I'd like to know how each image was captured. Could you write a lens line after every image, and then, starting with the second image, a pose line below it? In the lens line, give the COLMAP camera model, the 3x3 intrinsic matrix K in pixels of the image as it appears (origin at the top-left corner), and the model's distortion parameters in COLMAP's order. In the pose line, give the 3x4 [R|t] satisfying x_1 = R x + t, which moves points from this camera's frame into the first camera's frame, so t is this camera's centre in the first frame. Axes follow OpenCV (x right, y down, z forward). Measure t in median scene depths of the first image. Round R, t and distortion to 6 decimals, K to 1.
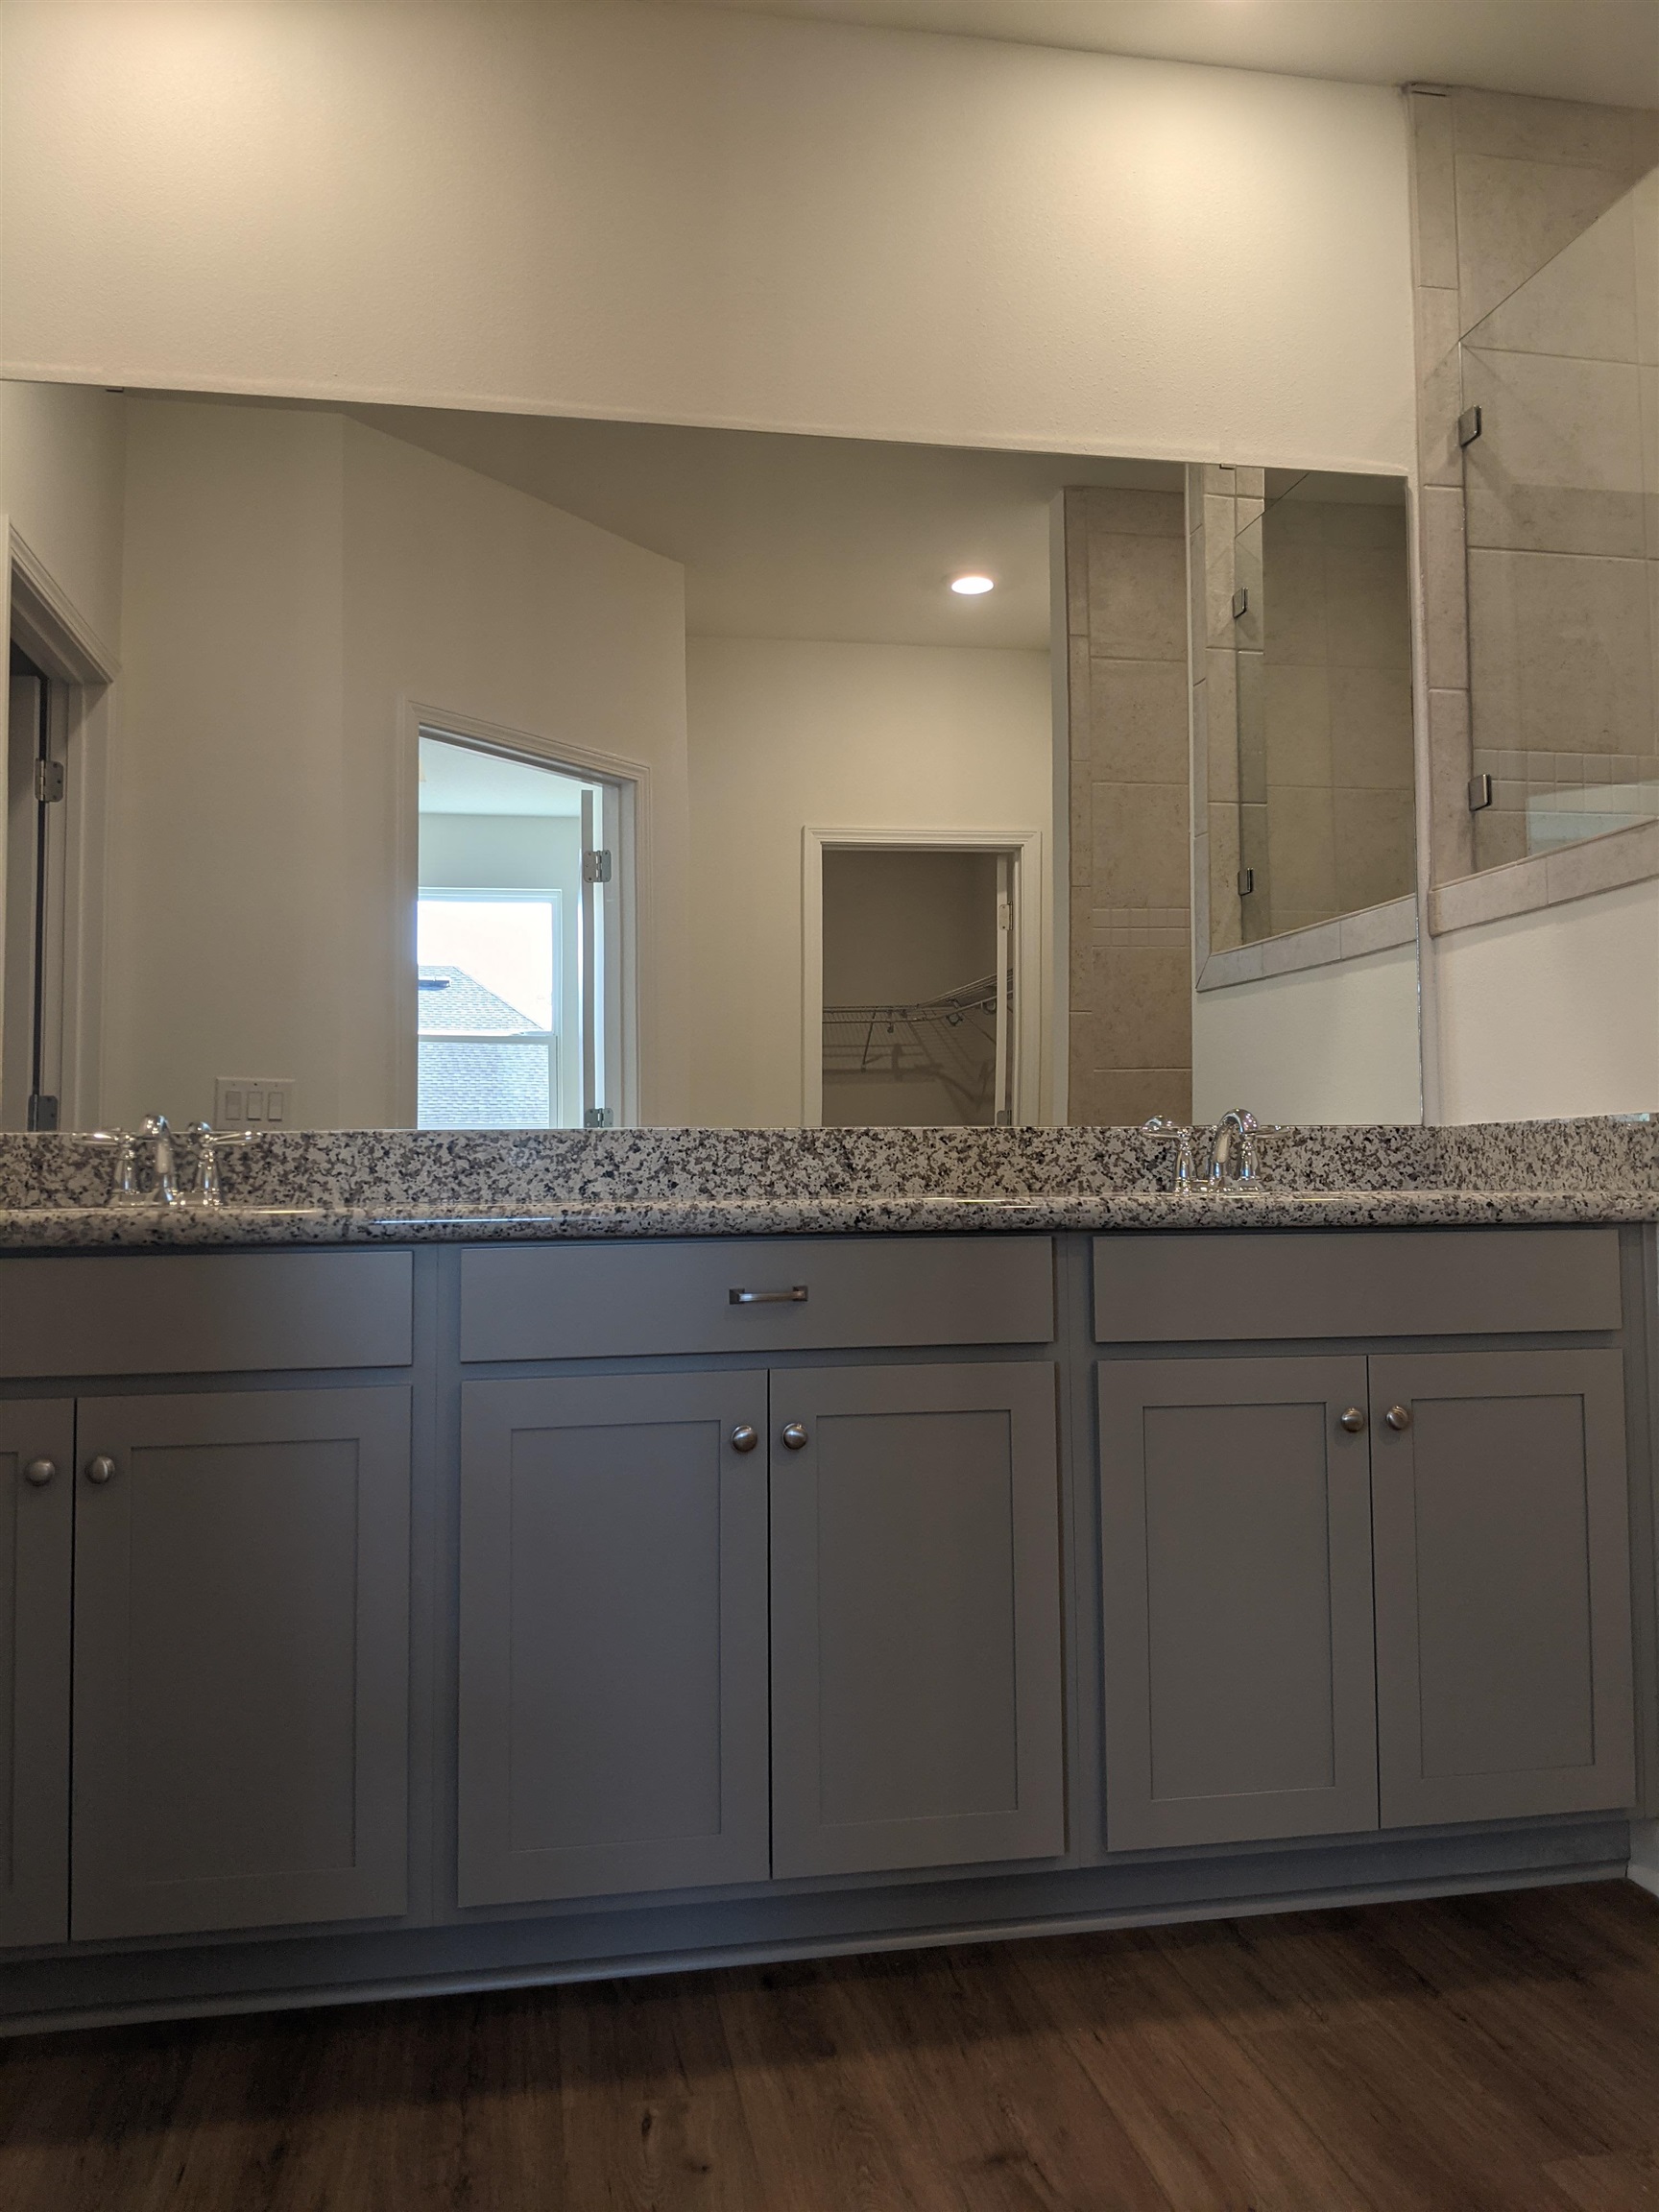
lens RADIAL K [[1765.1, 0, 837.1], [0, 1765.1, 1107.0], [0, 0, 1]] dist [0.042298, -0.094492]
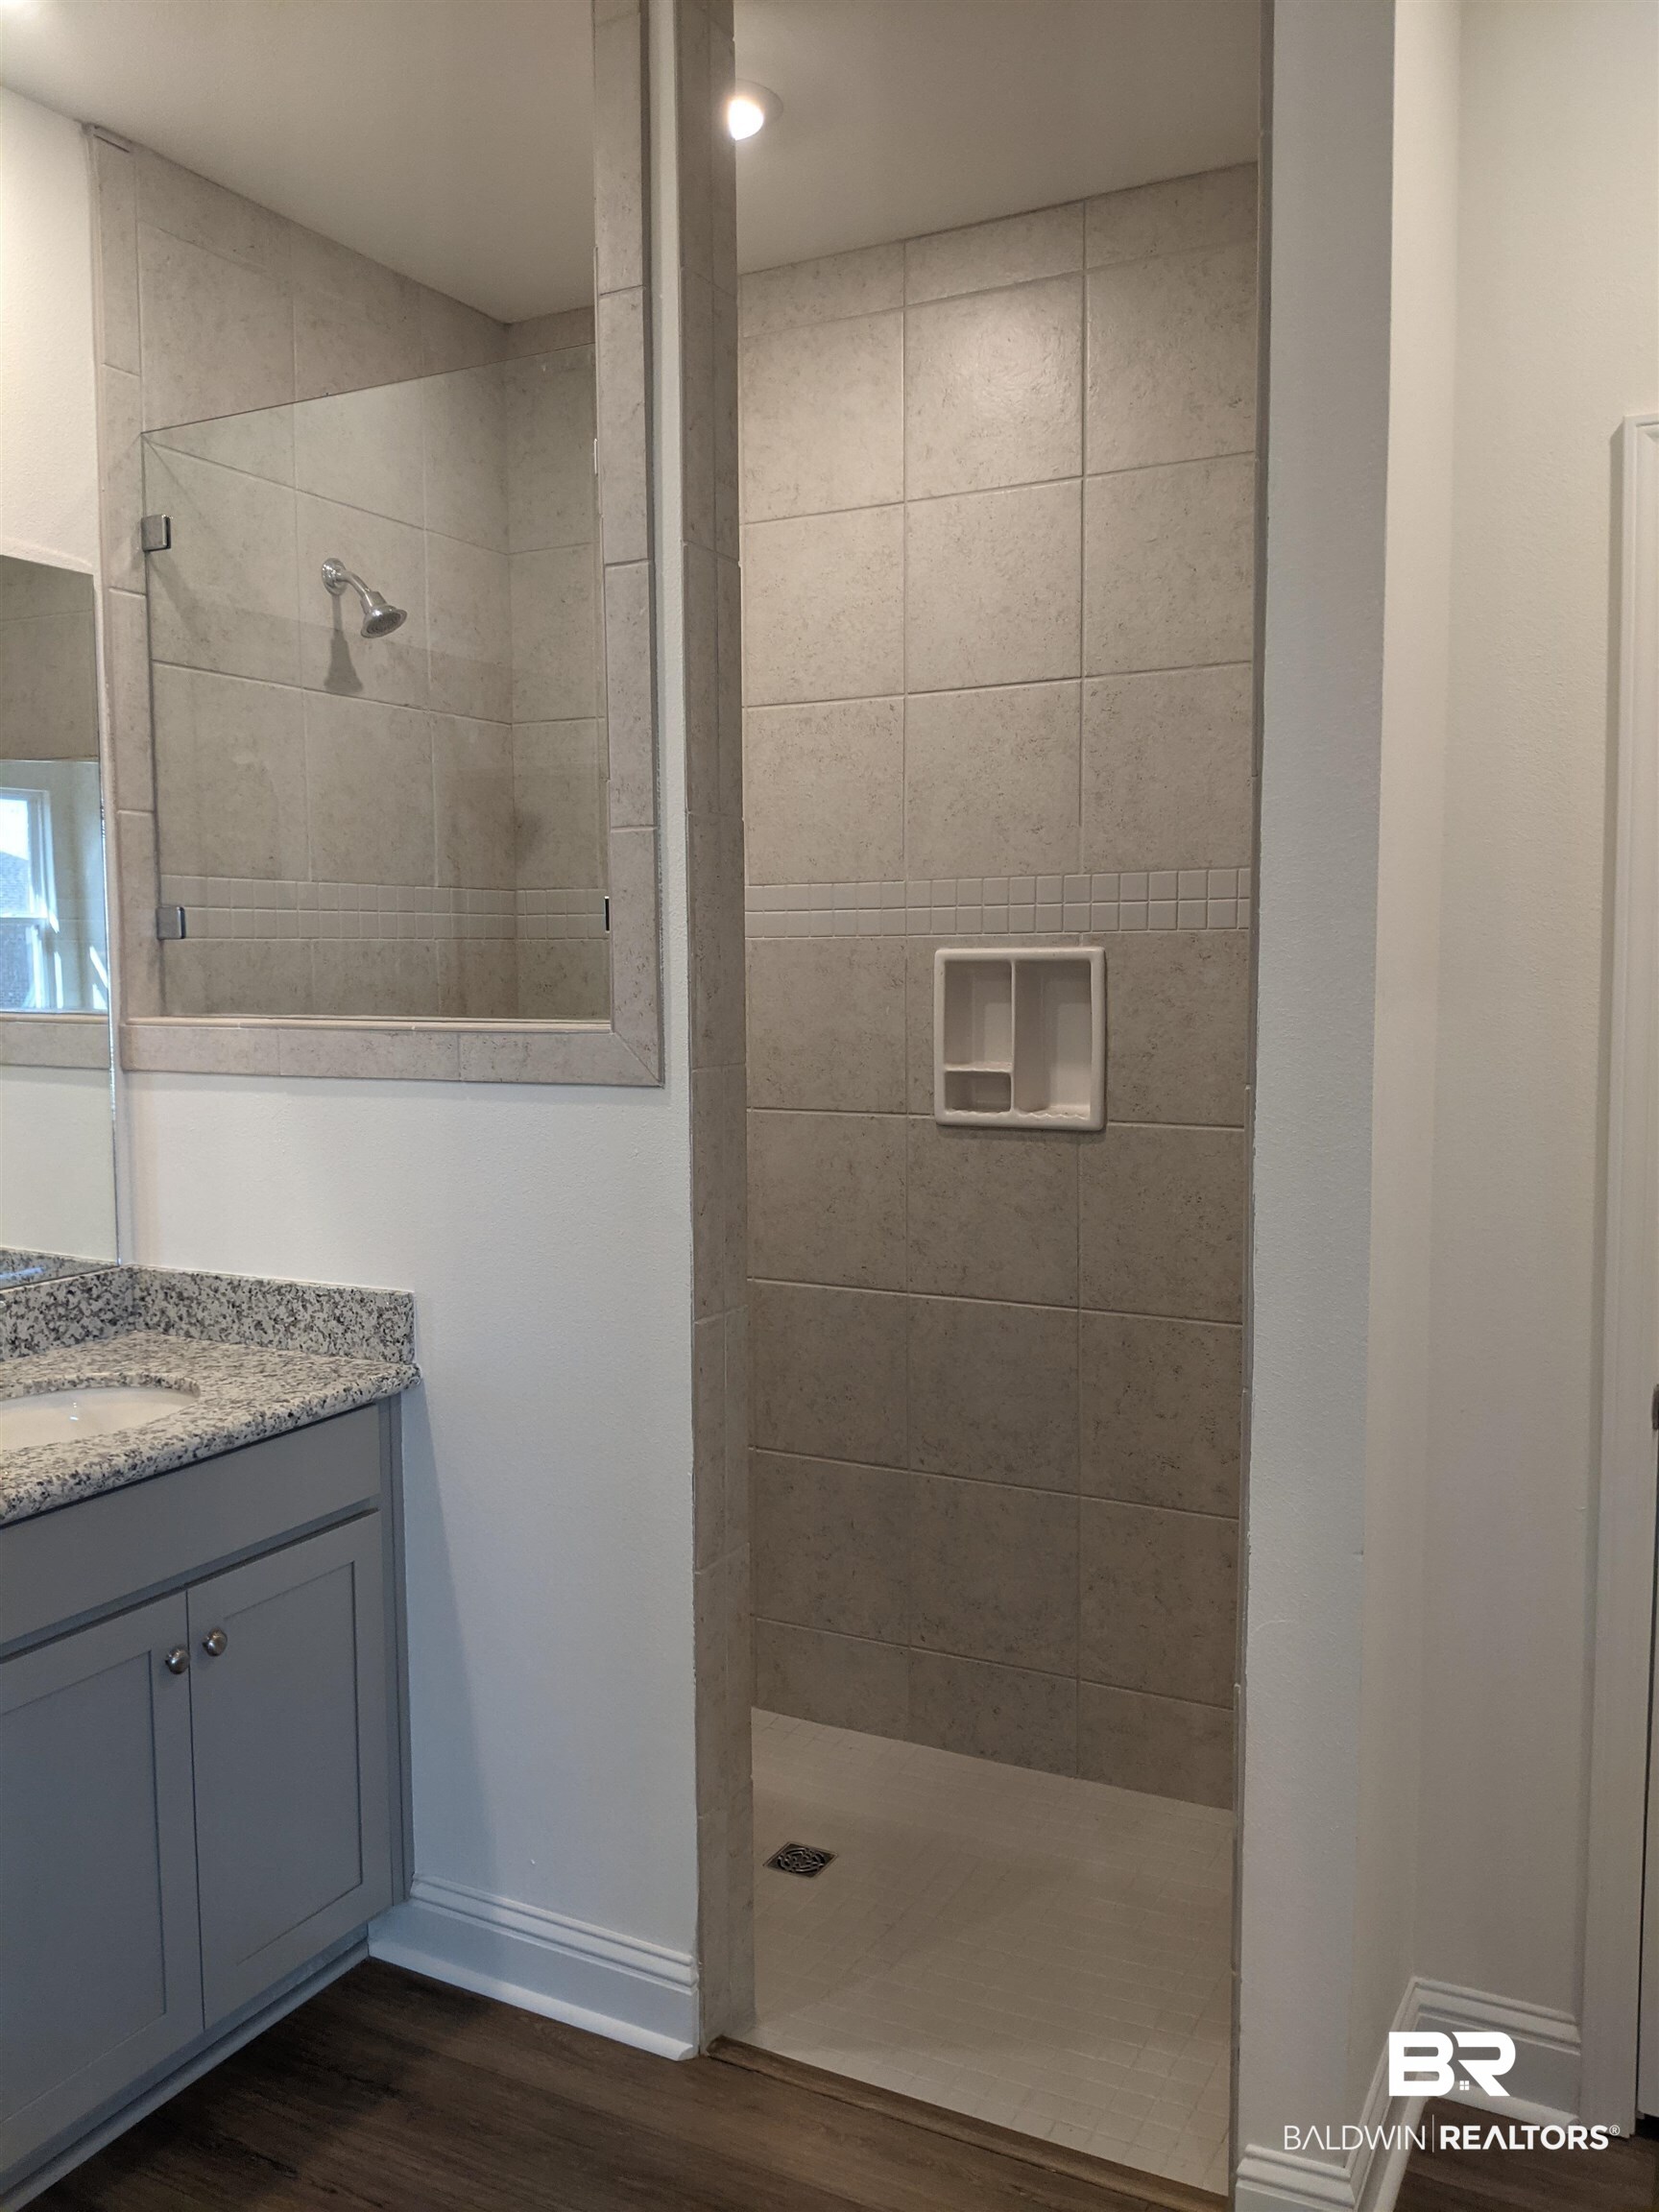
lens RADIAL K [[1765.1, 0, 837.1], [0, 1765.1, 1107.0], [0, 0, 1]] dist [0.042298, -0.094492]
pose [[0.607515, -0.060542, 0.791998, -0.198338], [-0.036177, 0.993947, 0.103730, -0.194773], [-0.793484, -0.091670, 0.601647, 0.111862]]
